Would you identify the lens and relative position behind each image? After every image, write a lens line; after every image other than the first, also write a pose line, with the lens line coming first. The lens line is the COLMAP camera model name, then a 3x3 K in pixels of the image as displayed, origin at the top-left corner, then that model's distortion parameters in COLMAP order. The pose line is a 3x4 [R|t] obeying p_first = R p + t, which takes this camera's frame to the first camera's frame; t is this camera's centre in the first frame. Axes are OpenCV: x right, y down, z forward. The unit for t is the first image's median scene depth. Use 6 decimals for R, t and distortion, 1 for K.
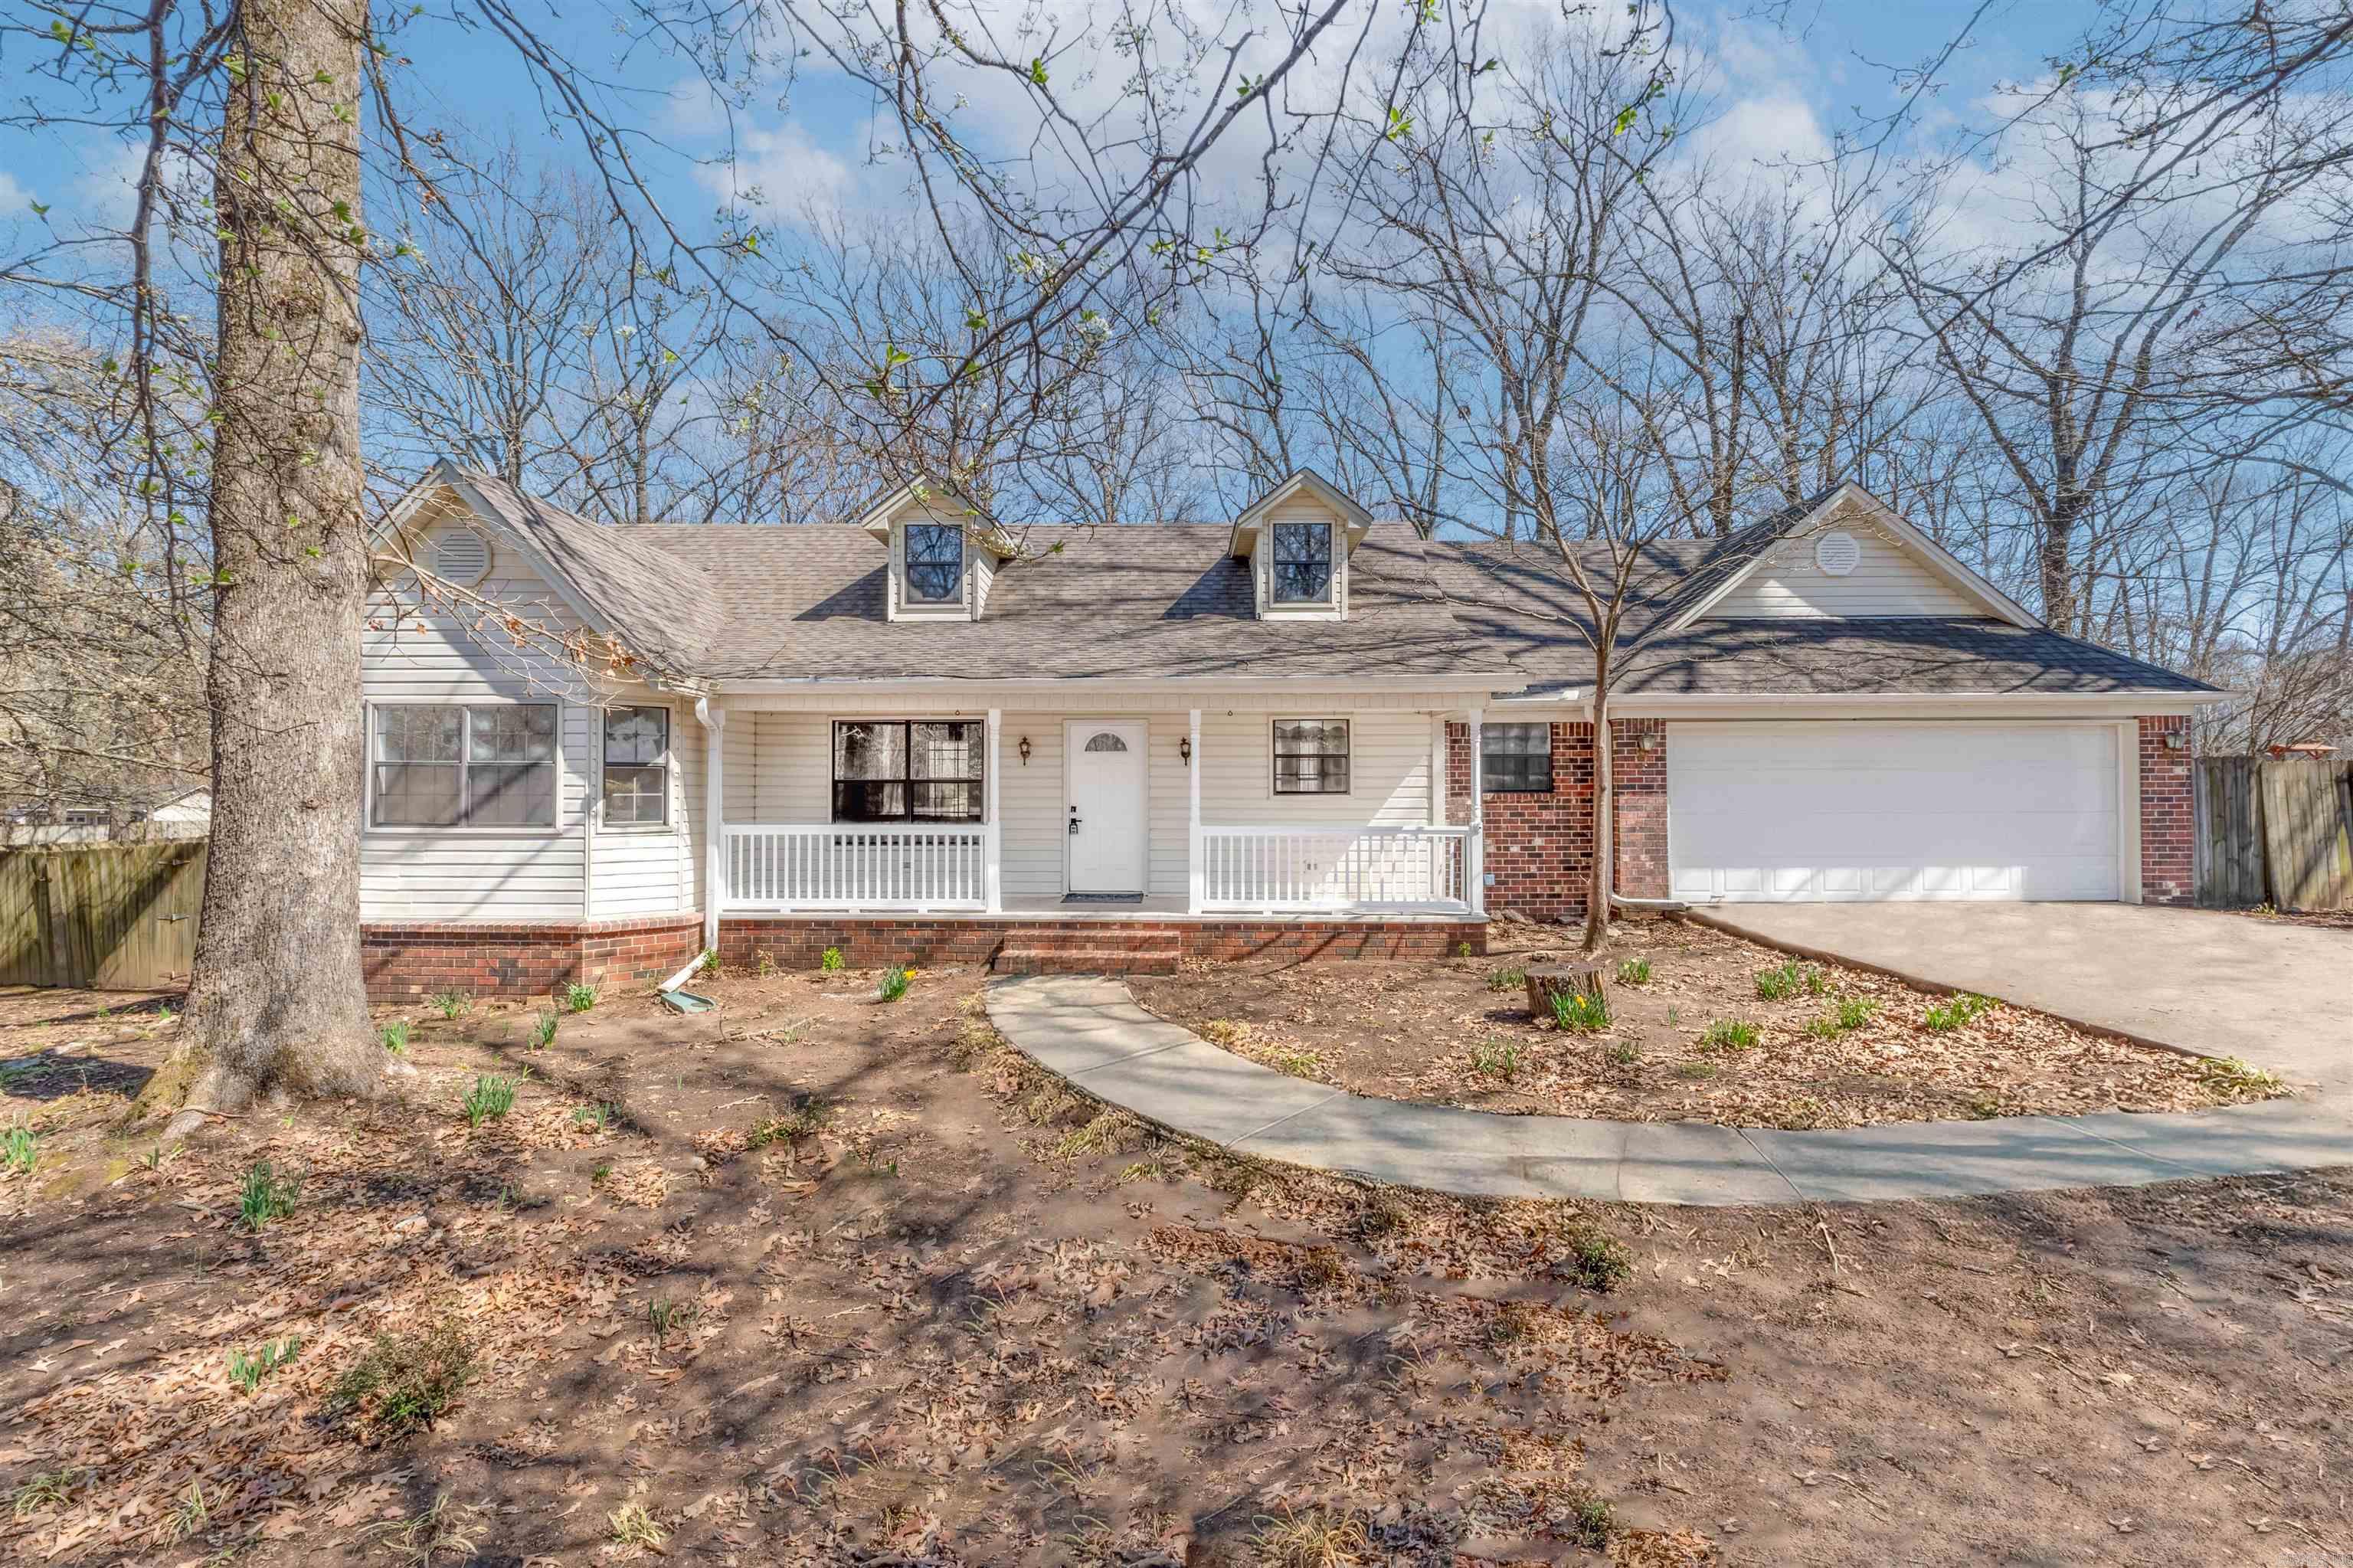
lens RADIAL K [[1060.6, 0, 1178.9], [0, 1060.6, 720.2], [0, 0, 1]] dist [-0.003288, 0.000367]
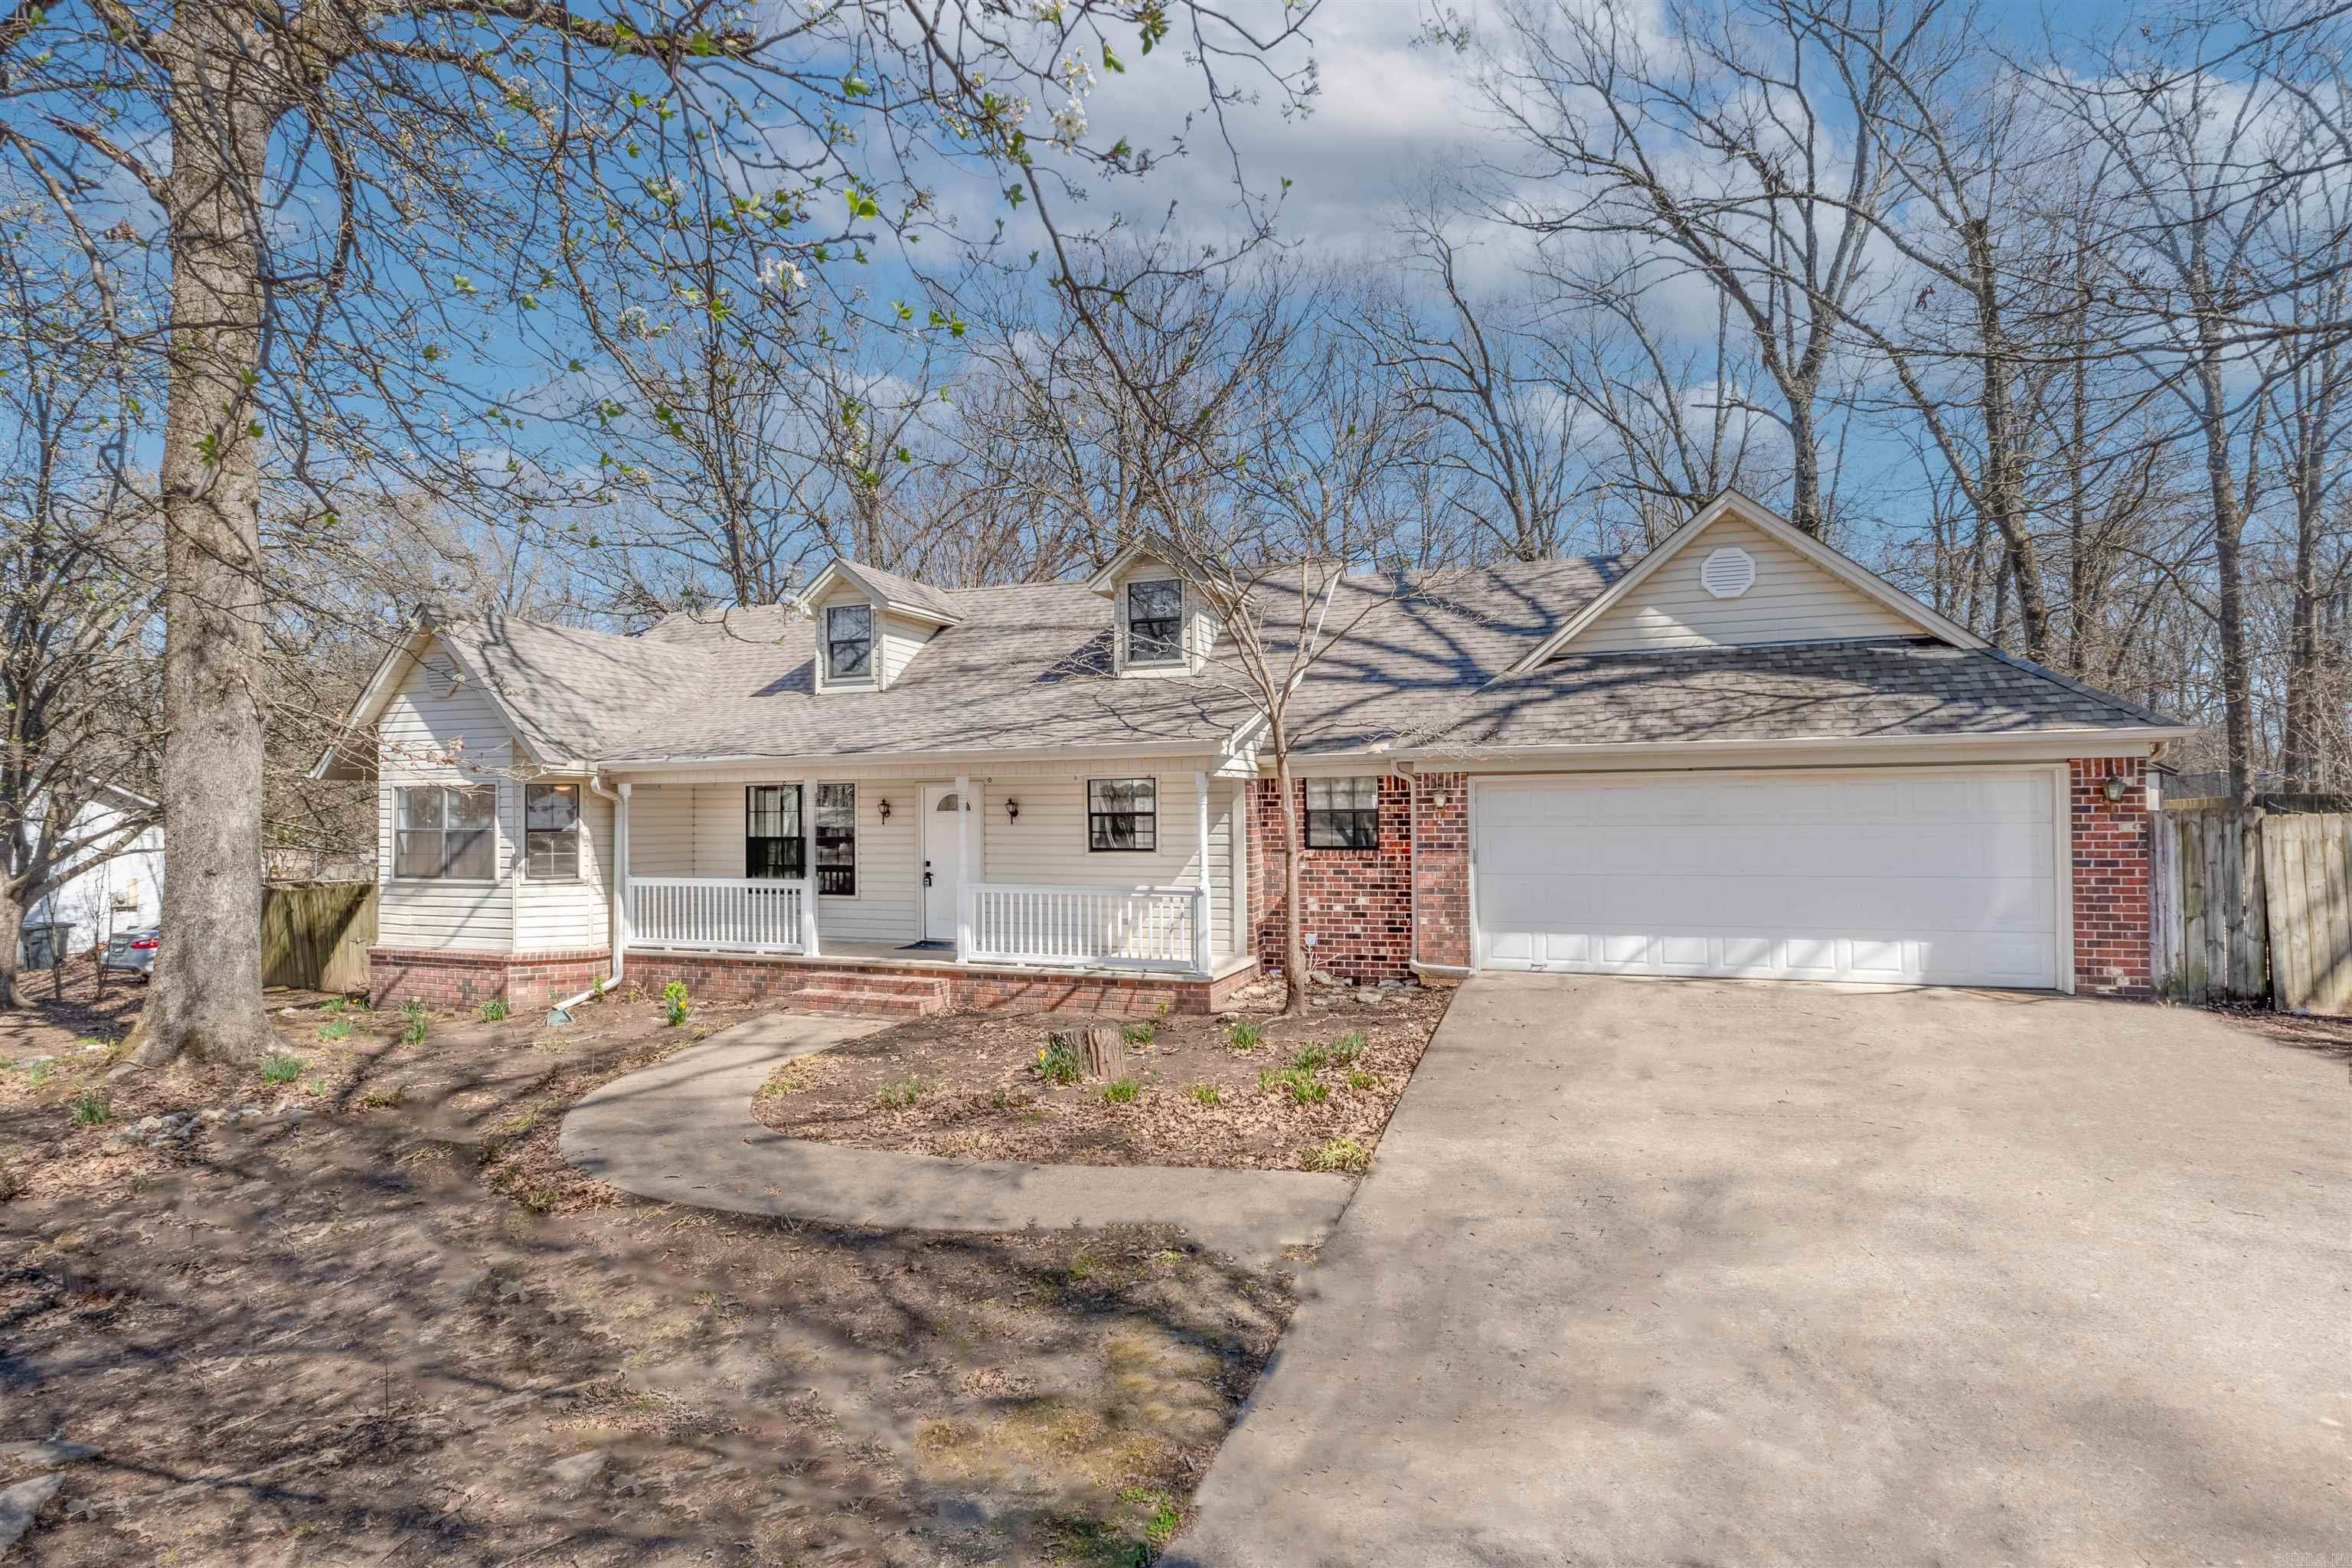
lens RADIAL K [[1215.9, 0, 1173.8], [0, 1215.9, 736.5], [0, 0, 1]] dist [0.001597, 0.001035]
pose [[0.936729, -0.029046, -0.348848, 0.601578], [0.030099, 0.999544, -0.002403, -0.038431], [0.348759, -0.008249, 0.937176, -0.092606]]
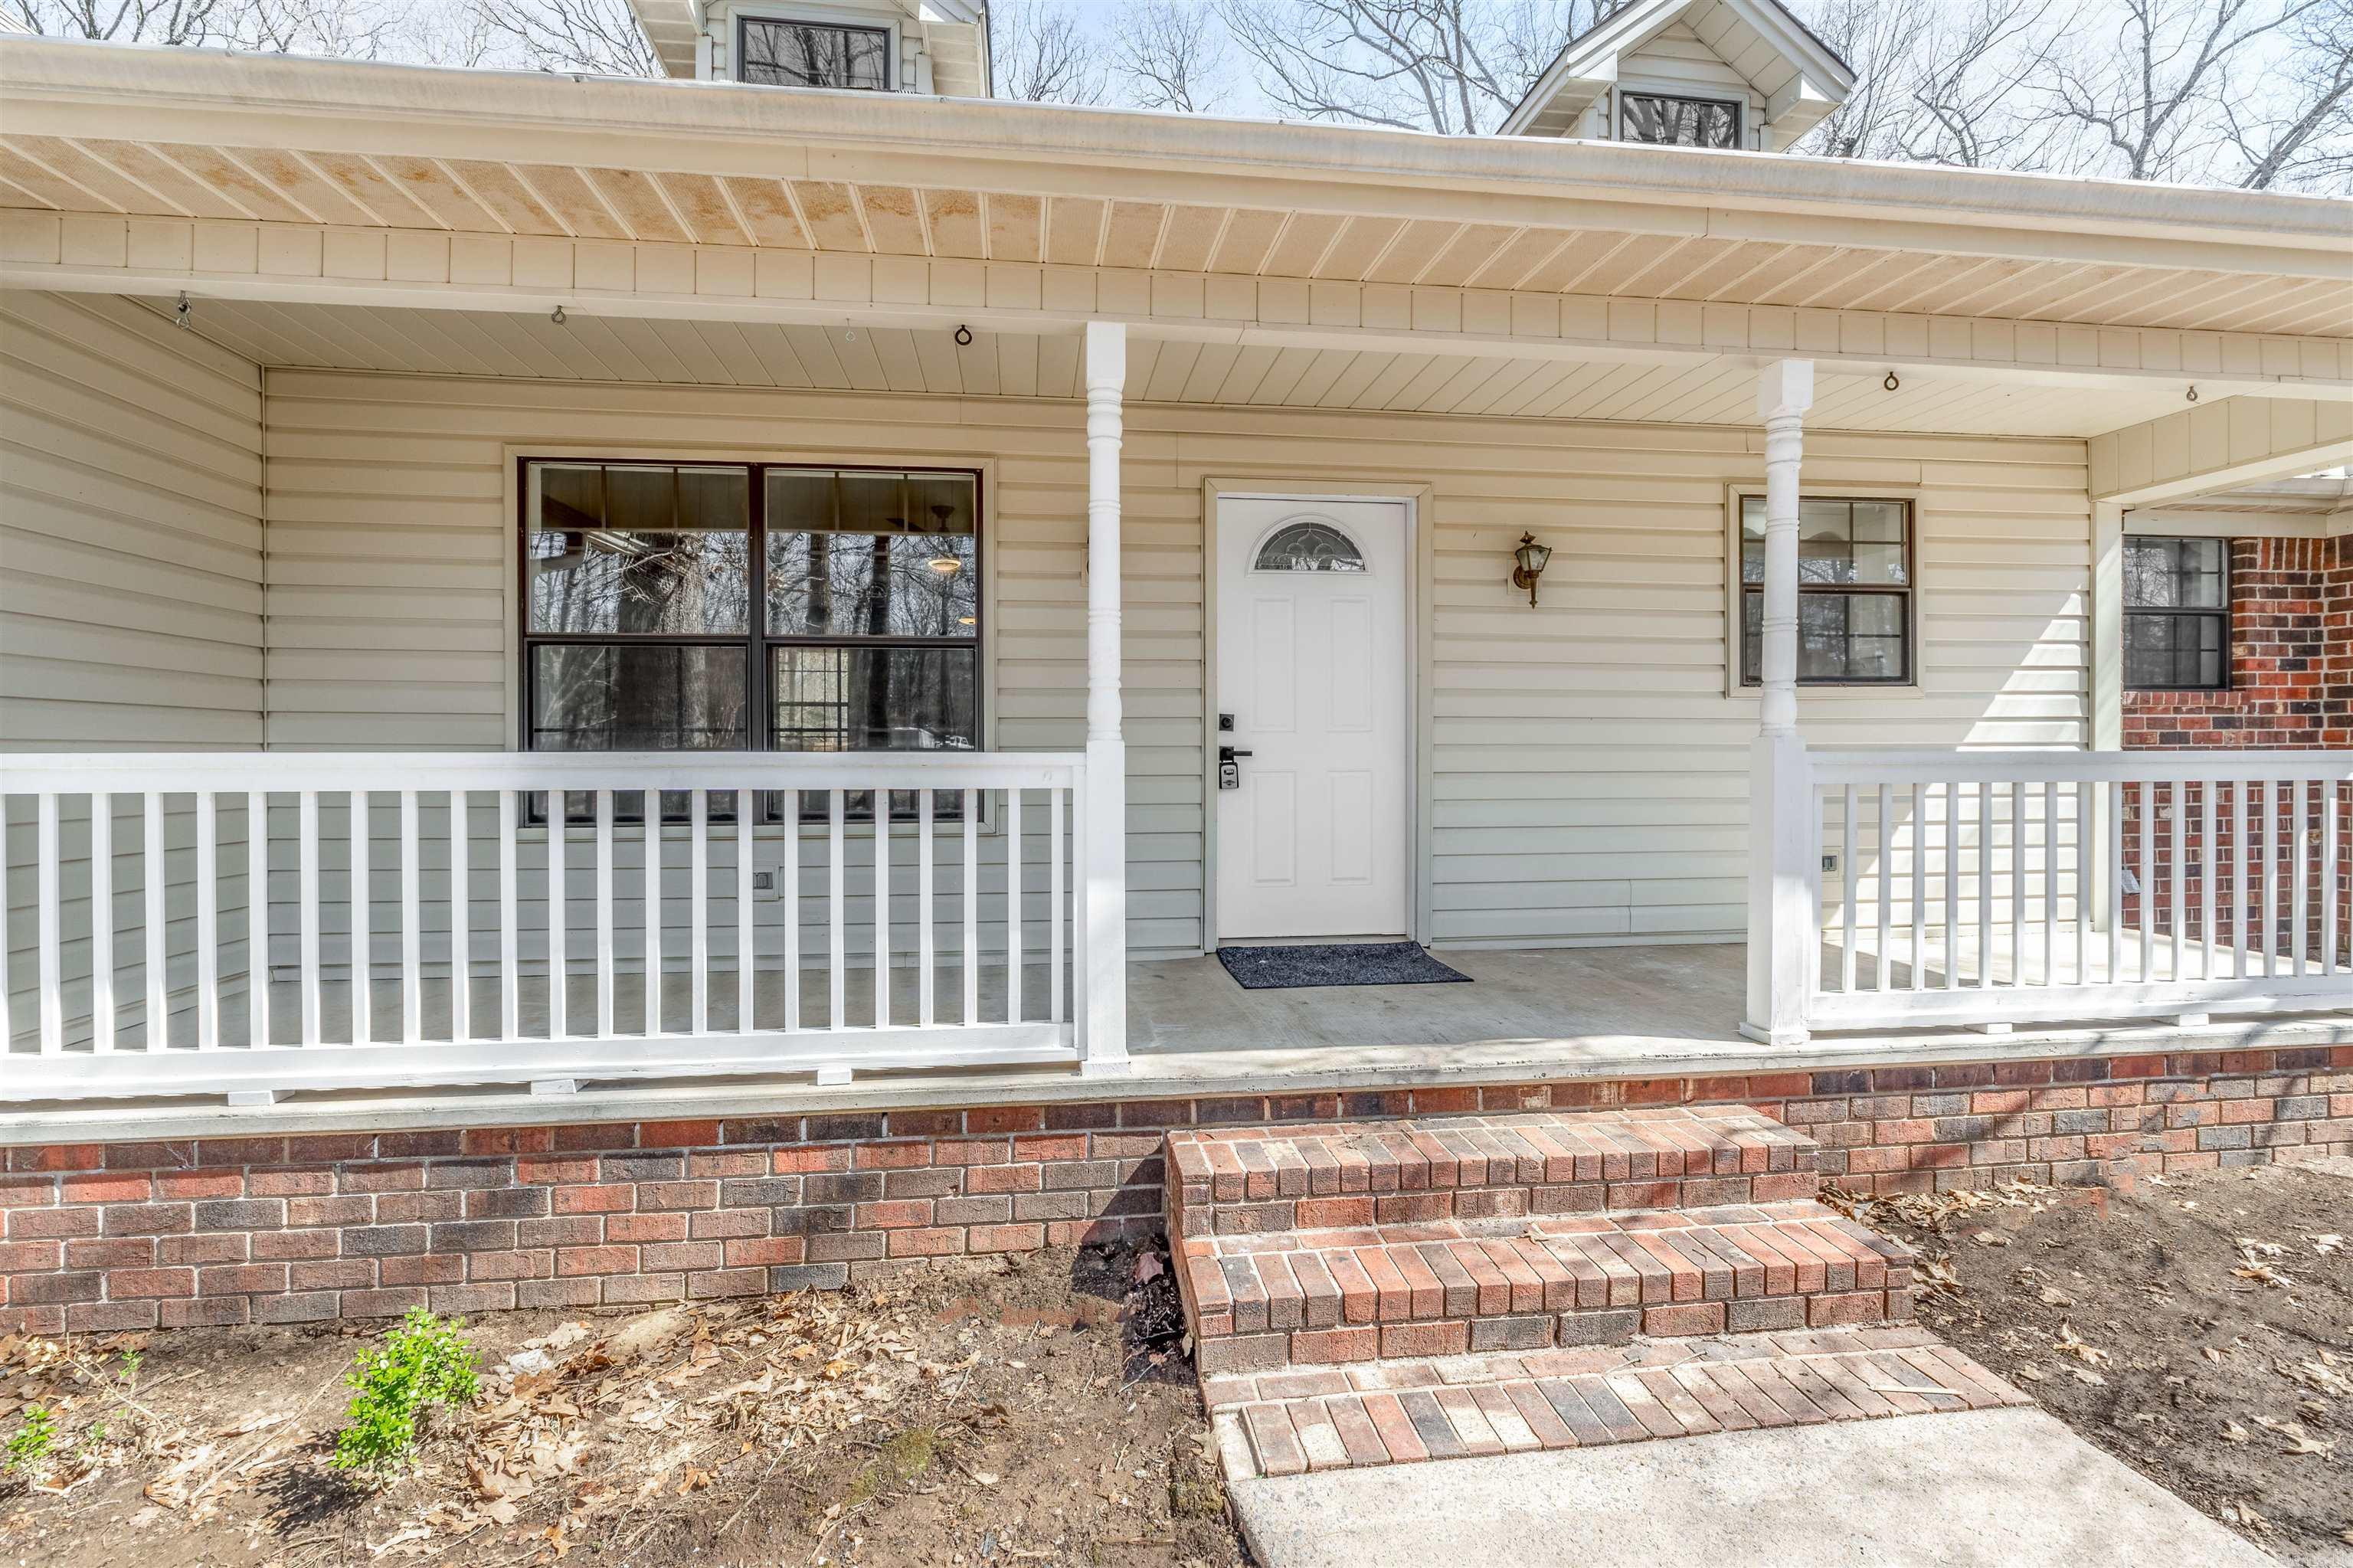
lens RADIAL K [[1026.9, 0, 1158.8], [0, 1026.9, 750.5], [0, 0, 1]] dist [-0.004456, -0.000885]
pose [[0.990244, -0.002513, 0.139323, -0.178252], [-0.003318, 0.999129, 0.041603, 0.081227], [-0.139306, -0.041659, 0.989373, 0.671274]]
